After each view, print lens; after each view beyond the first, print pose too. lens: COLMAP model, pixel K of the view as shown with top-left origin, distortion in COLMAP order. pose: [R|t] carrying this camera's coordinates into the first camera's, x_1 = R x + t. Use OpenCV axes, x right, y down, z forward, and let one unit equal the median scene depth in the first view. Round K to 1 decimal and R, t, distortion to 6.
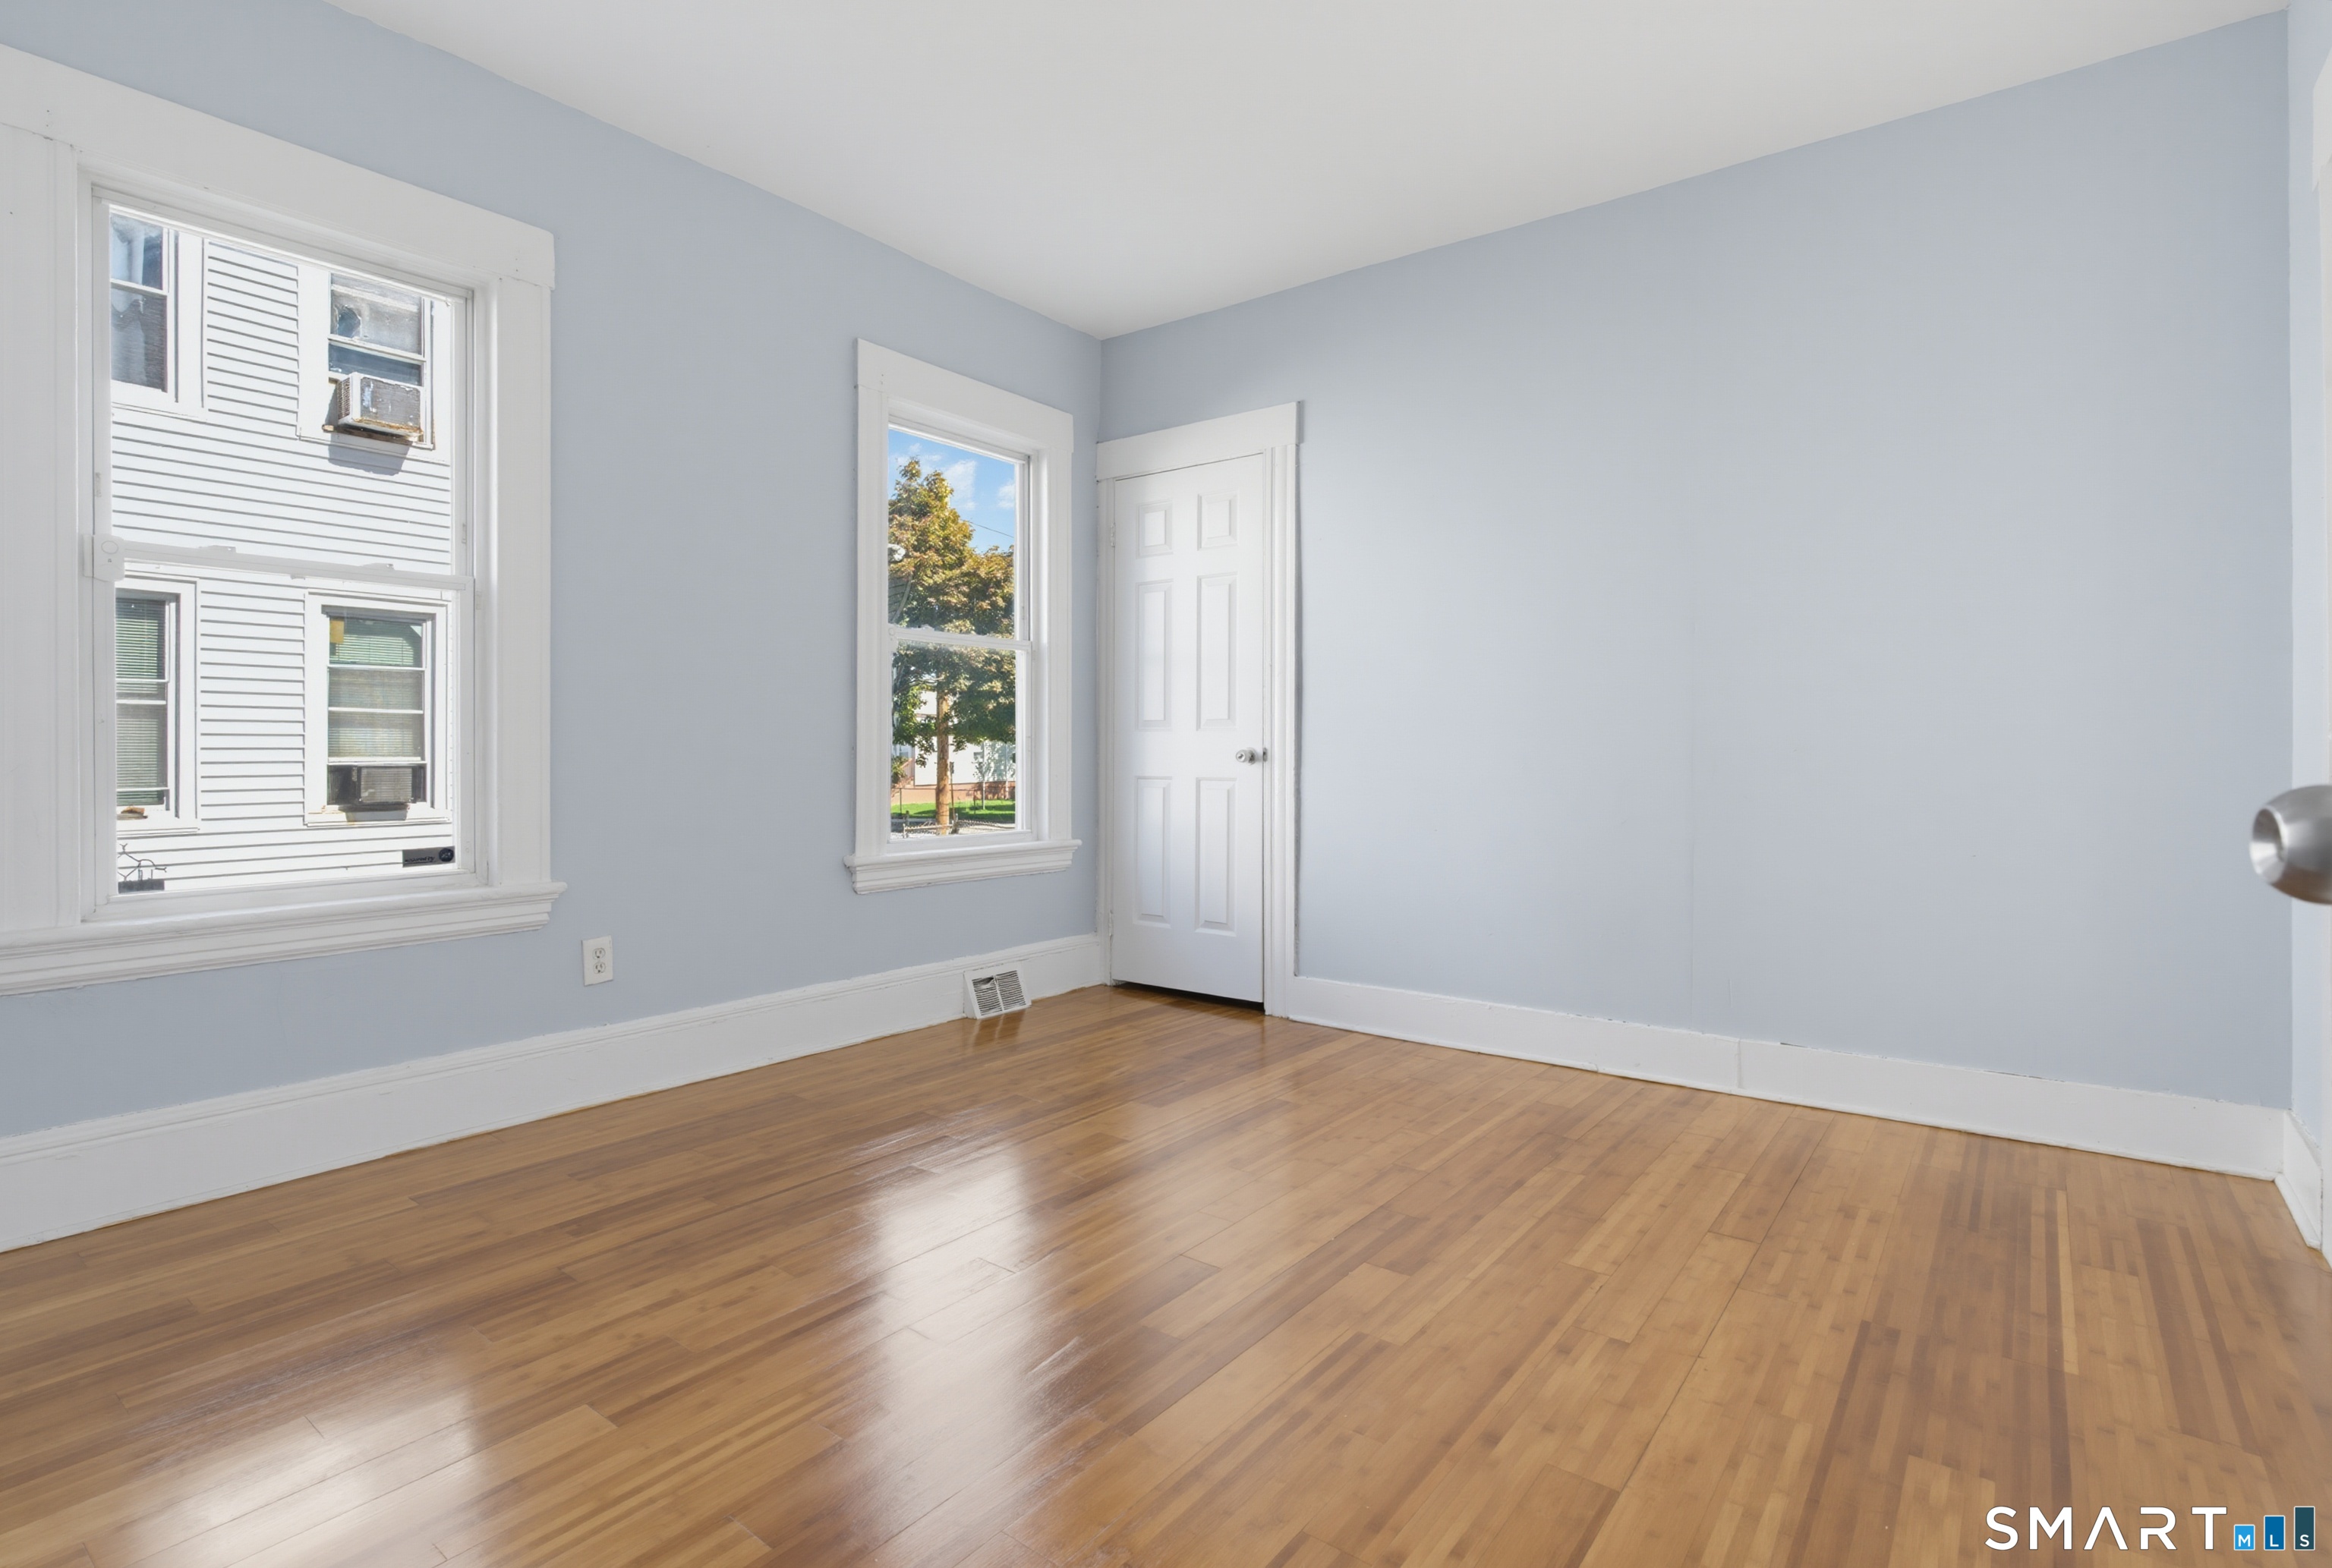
lens RADIAL K [[1156.1, 0, 1163.9], [0, 1156.1, 770.1], [0, 0, 1]] dist [0.000038, -0.000004]
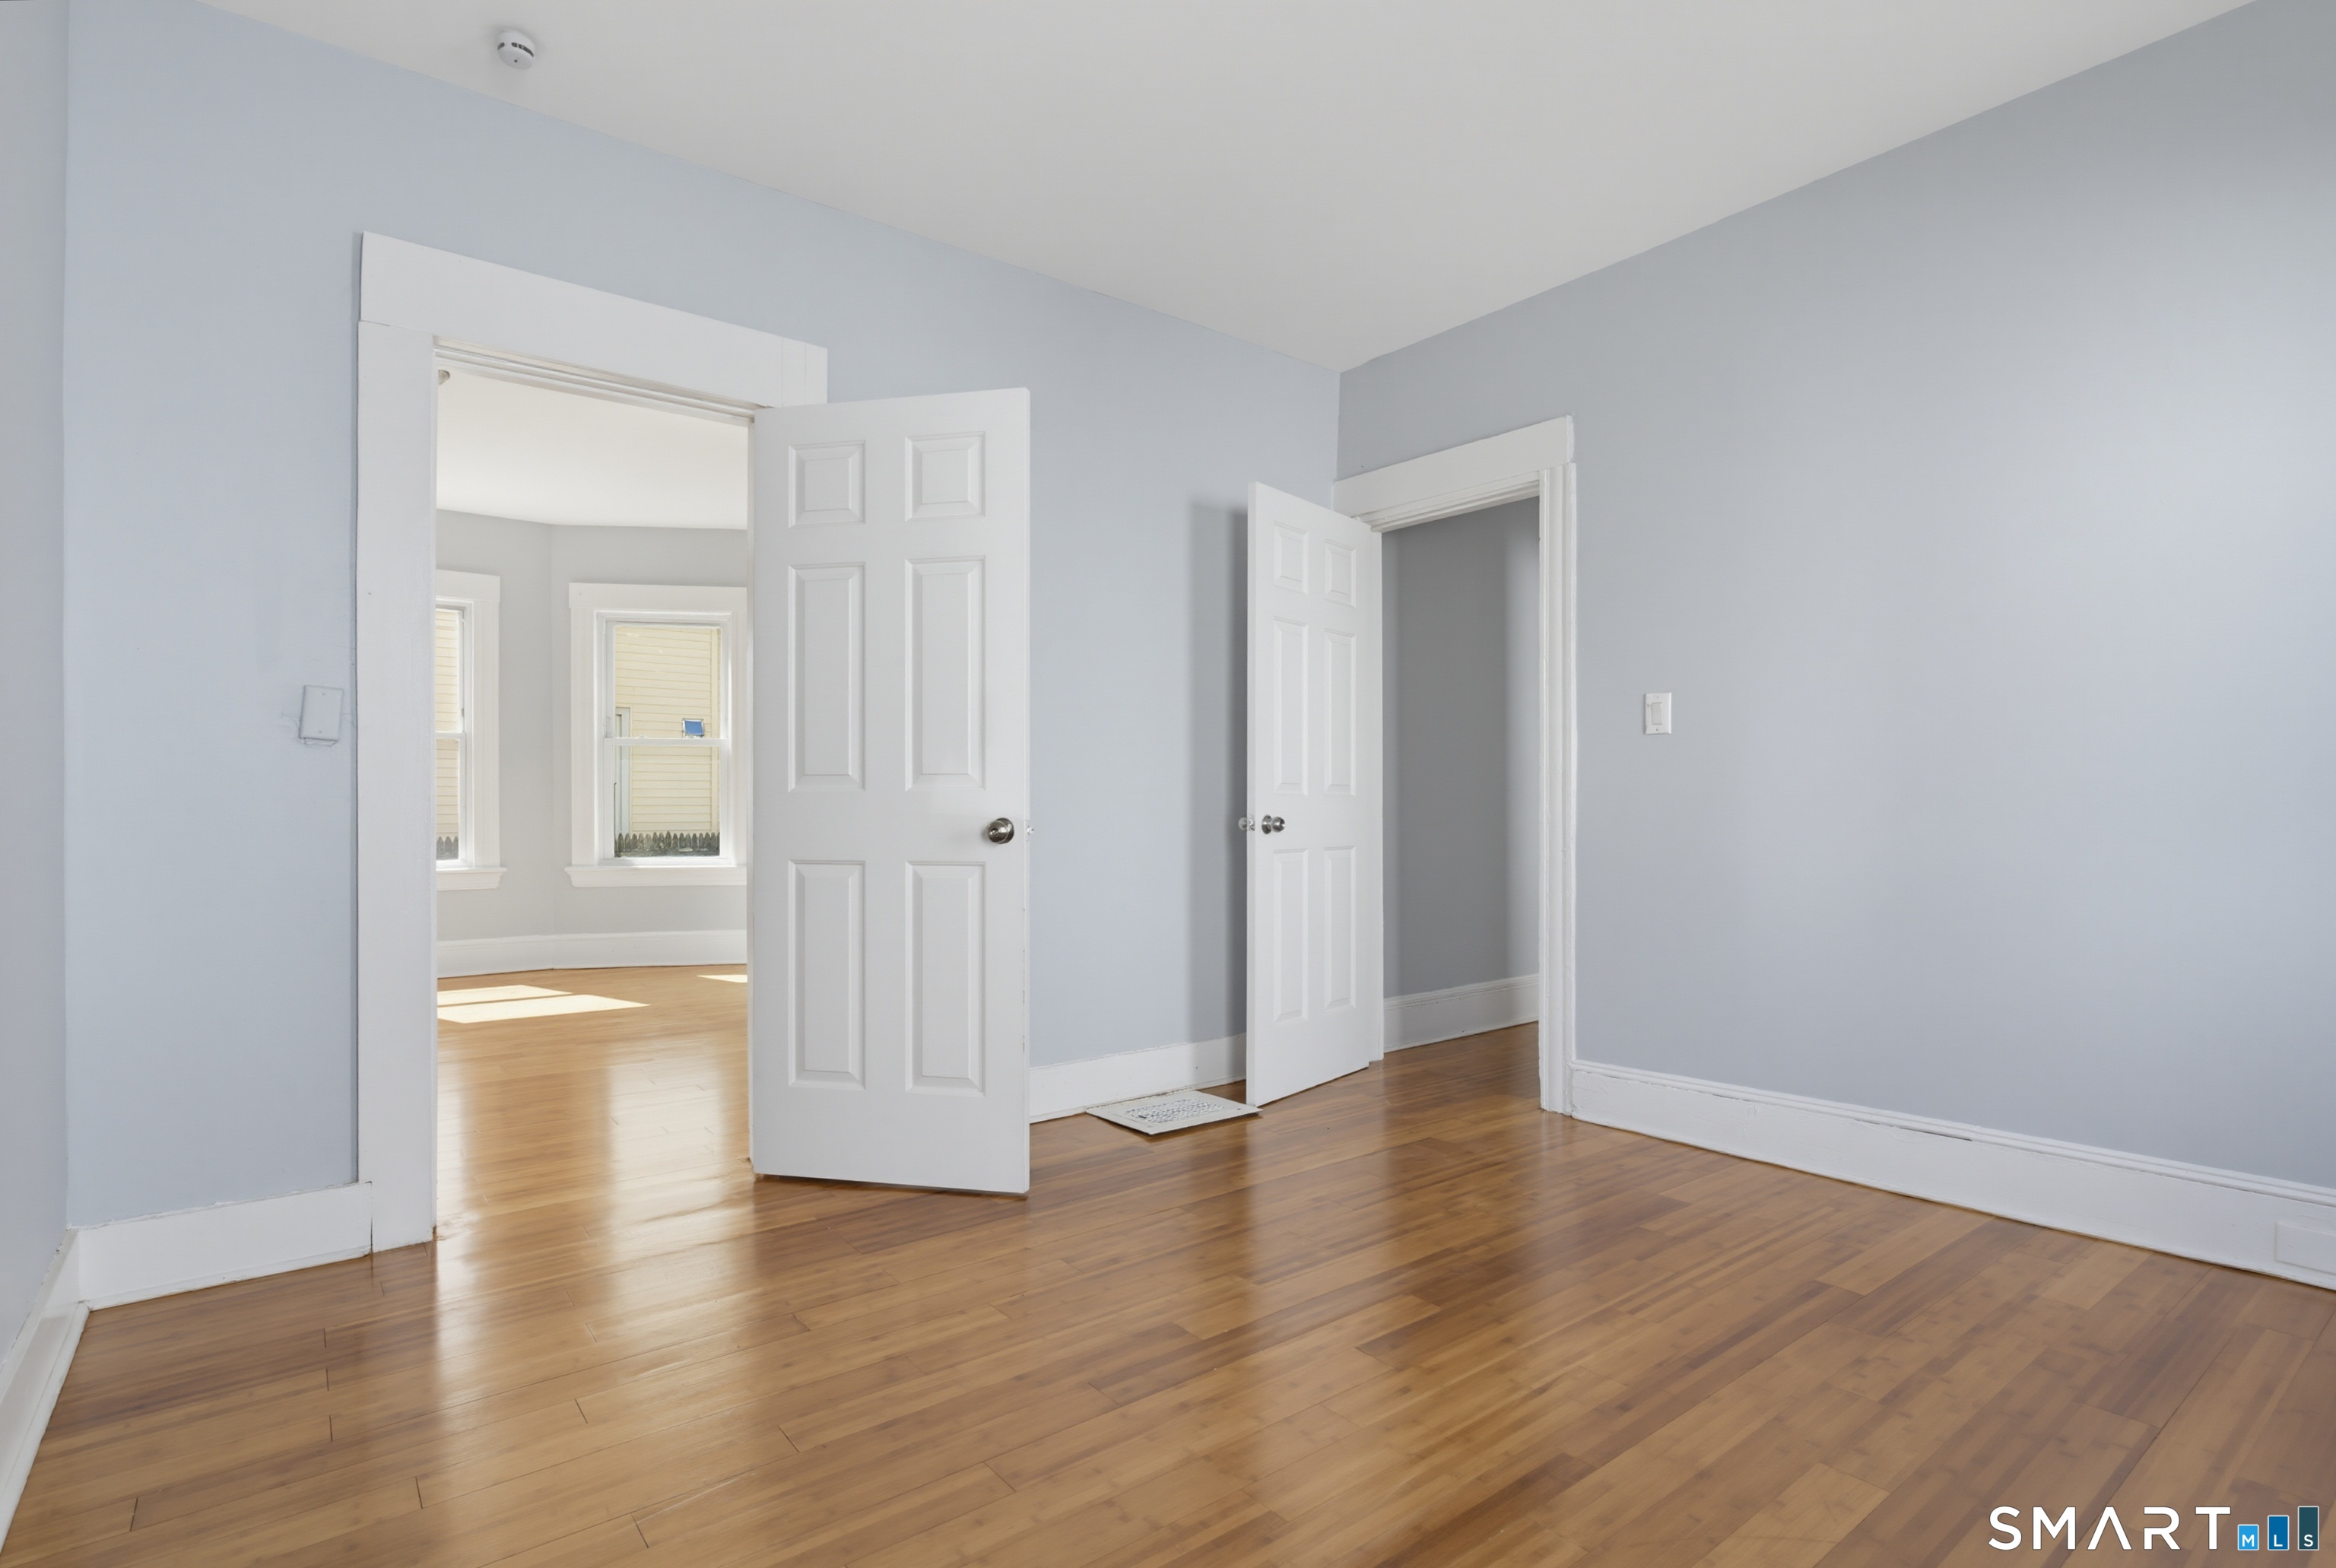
lens RADIAL K [[1148.0, 0, 1168.2], [0, 1148.0, 790.2], [0, 0, 1]] dist [0.001005, 0.000340]
pose [[-0.966682, 0.005714, 0.255916, -0.044924], [0.005636, 0.999984, -0.001038, -0.031550], [-0.255917, 0.000439, -0.966699, 1.847361]]
